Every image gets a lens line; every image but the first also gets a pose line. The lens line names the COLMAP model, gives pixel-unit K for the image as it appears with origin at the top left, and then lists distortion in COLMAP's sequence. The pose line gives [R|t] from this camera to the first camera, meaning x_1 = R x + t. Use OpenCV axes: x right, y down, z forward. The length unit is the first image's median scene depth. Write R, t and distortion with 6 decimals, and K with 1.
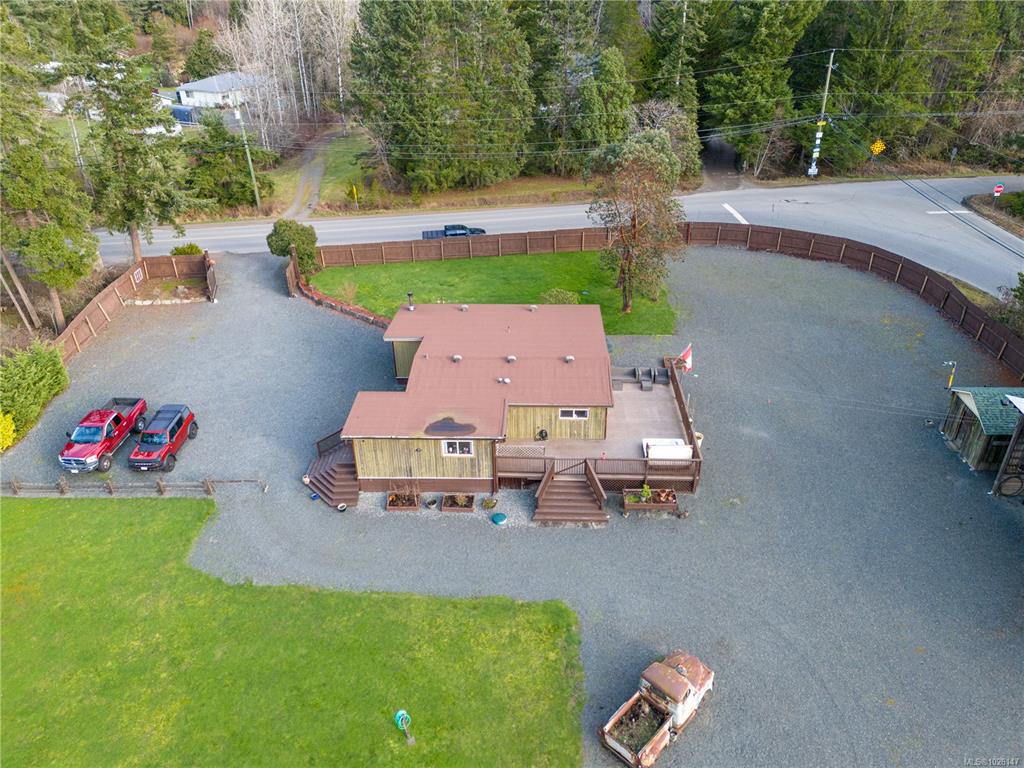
lens RADIAL K [[743.1, 0, 516.2], [0, 743.1, 382.4], [0, 0, 1]] dist [0.059326, -0.044768]
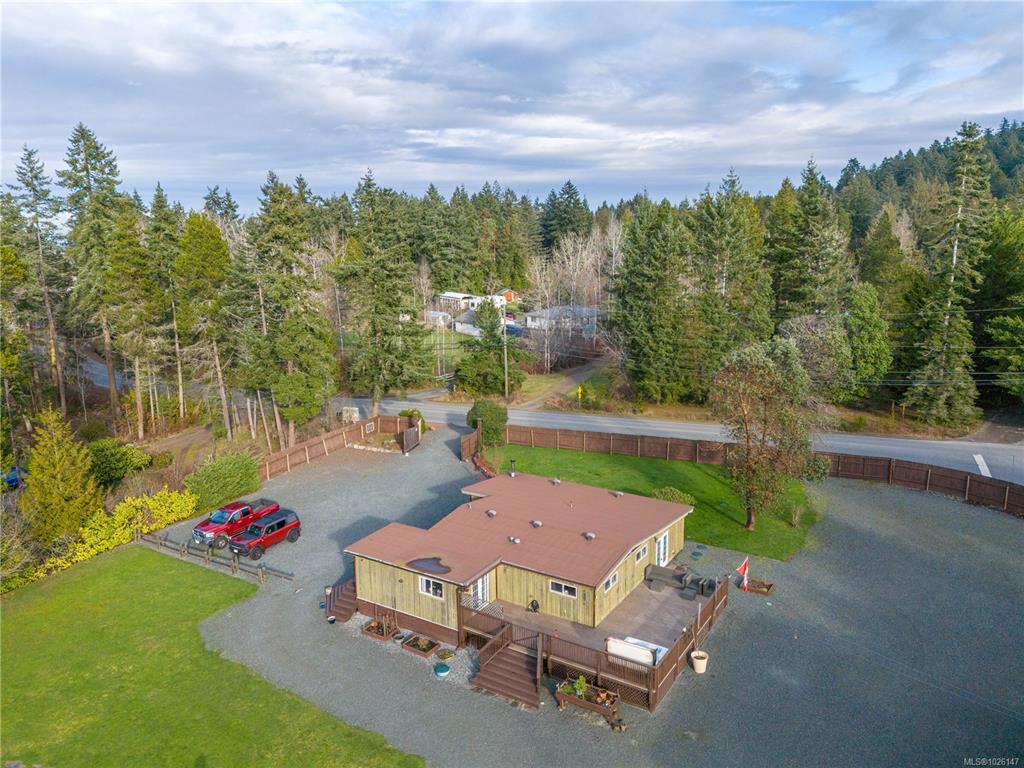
lens RADIAL K [[743.1, 0, 515.3], [0, 743.1, 382.0], [0, 0, 1]] dist [0.059326, -0.044768]
pose [[0.868025, 0.104812, -0.485331, 0.453610], [-0.250650, 0.936276, -0.246094, 0.044276], [0.428610, 0.335264, 0.838982, 0.088812]]
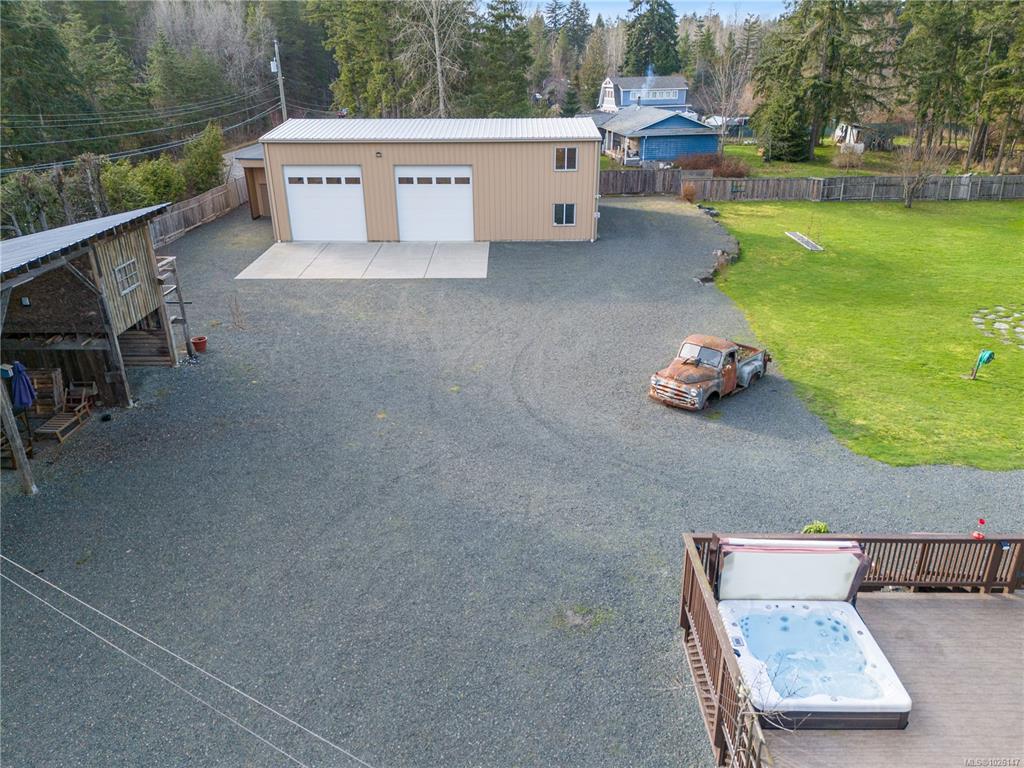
lens RADIAL K [[743.1, 0, 512.7], [0, 743.1, 390.9], [0, 0, 1]] dist [0.059326, -0.044768]
pose [[-0.999288, 0.032167, -0.019732, 0.306965], [0.003024, 0.589456, 0.807795, -0.194988], [0.037616, 0.807160, -0.589133, 1.052925]]
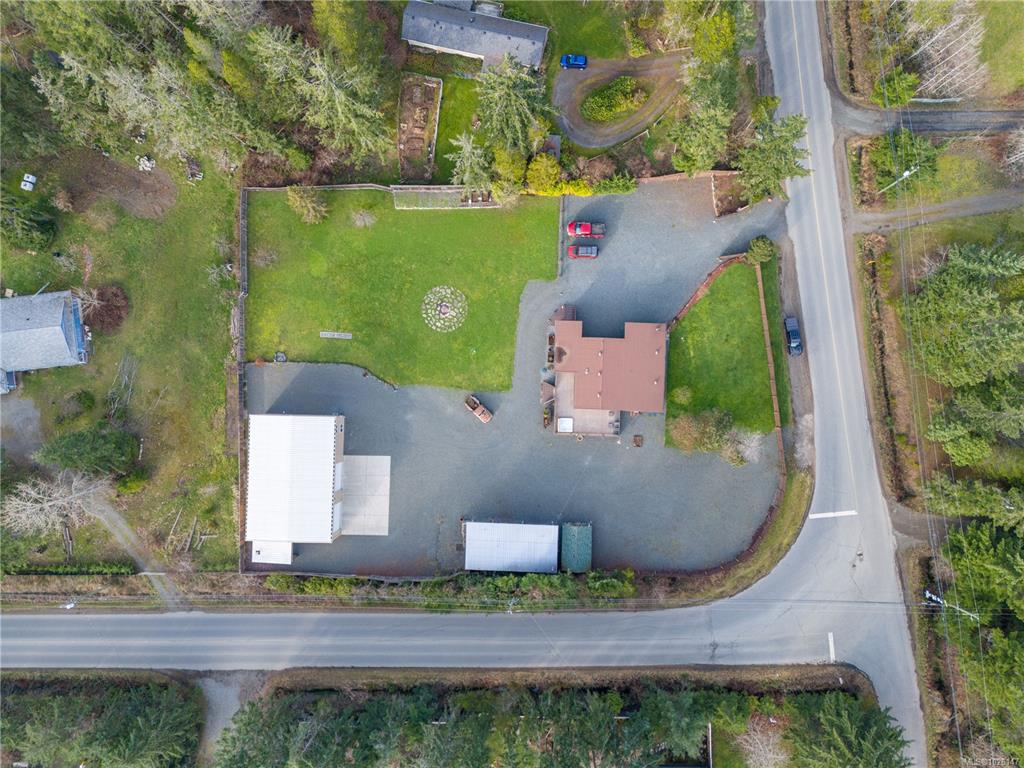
lens RADIAL K [[743.1, 0, 510.0], [0, 743.1, 388.7], [0, 0, 1]] dist [0.059326, -0.044768]
pose [[0.009557, 0.999865, 0.013349, 0.009350], [-0.472069, -0.007257, 0.881531, -2.400317], [0.881510, -0.014726, 0.471937, -0.612950]]
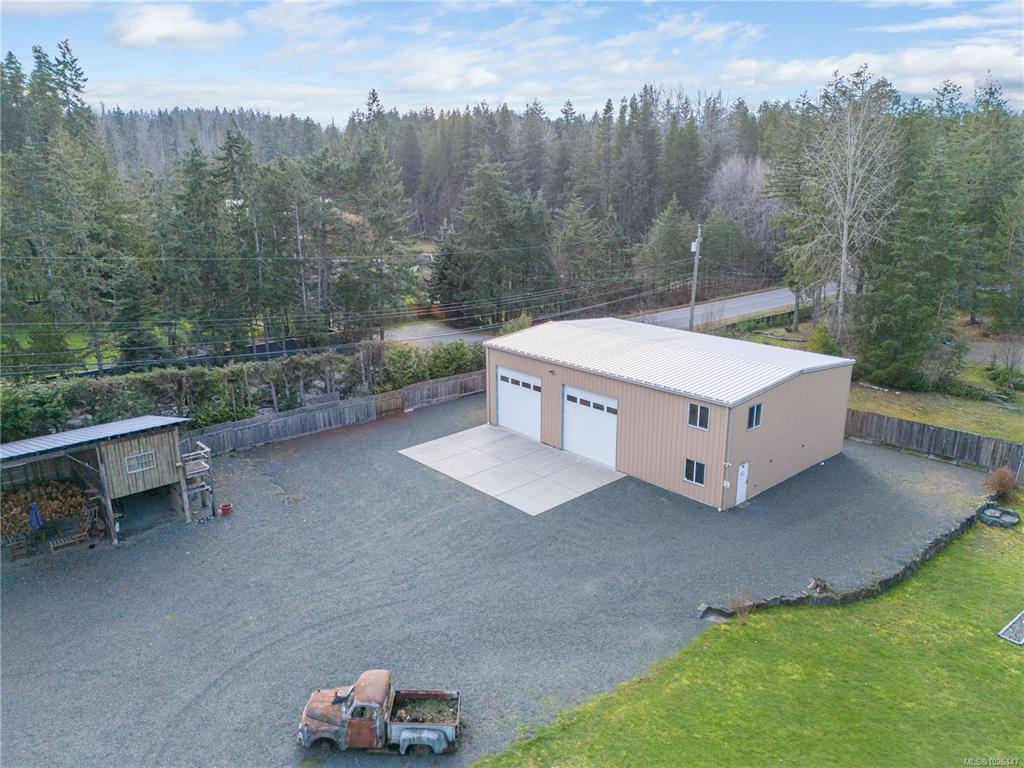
lens RADIAL K [[743.1, 0, 513.0], [0, 743.1, 373.5], [0, 0, 1]] dist [0.059326, -0.044768]
pose [[-0.693111, -0.170384, 0.700404, -0.304905], [0.368905, 0.750928, 0.547737, -0.190391], [-0.619279, 0.638025, -0.457621, 0.717400]]
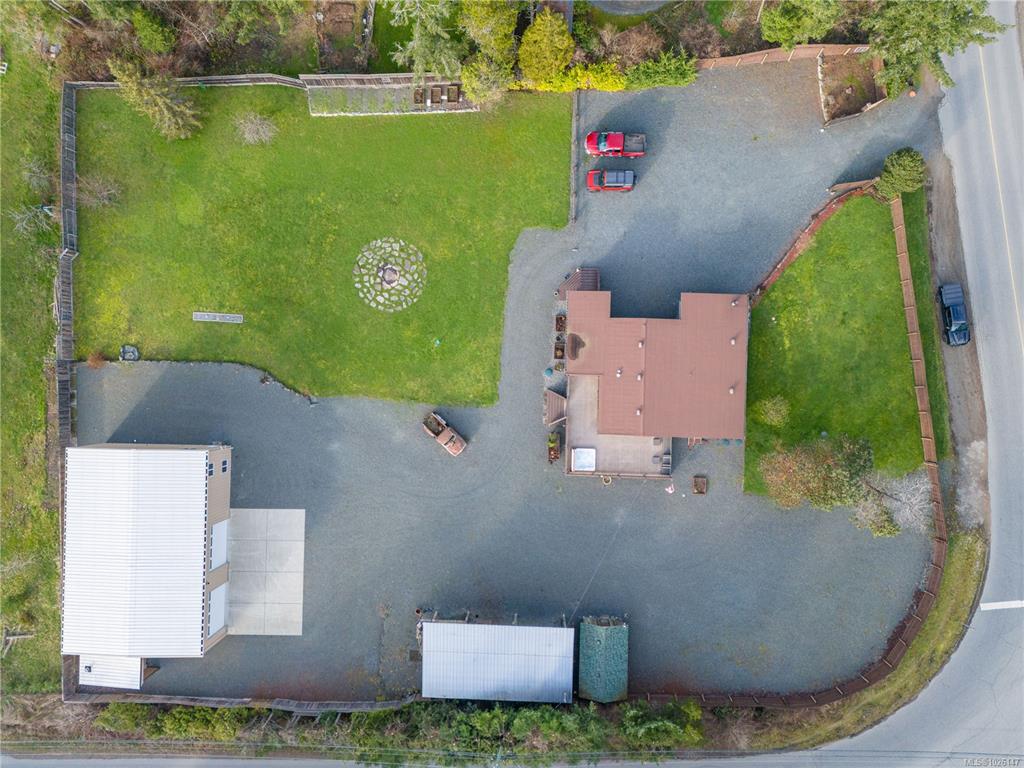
lens RADIAL K [[743.1, 0, 509.3], [0, 743.1, 384.9], [0, 0, 1]] dist [0.059326, -0.044768]
pose [[0.015172, 0.999756, 0.016058, -0.021490], [-0.470385, -0.007036, 0.882433, -1.437381], [0.882331, -0.020941, 0.470163, -0.050172]]
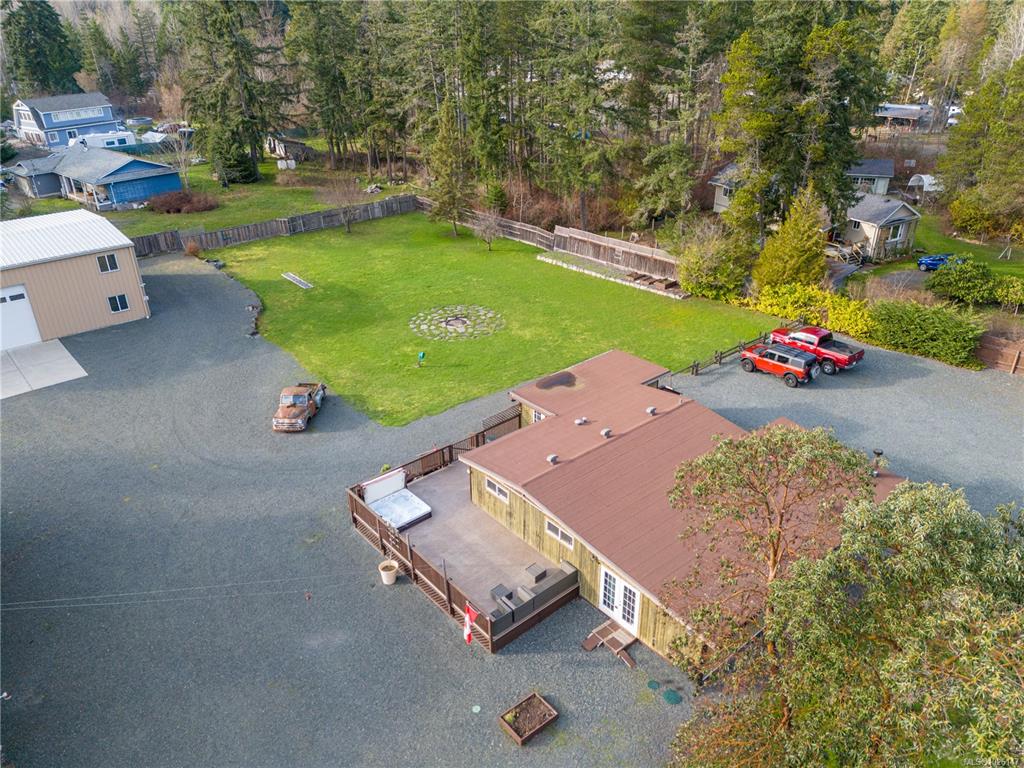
lens RADIAL K [[743.1, 0, 517.4], [0, 743.1, 385.6], [0, 0, 1]] dist [0.059326, -0.044768]
pose [[-0.730187, 0.329204, -0.598709, 0.550450], [-0.327541, 0.600357, 0.729580, -0.641676], [0.599620, 0.728832, -0.330545, 1.224162]]
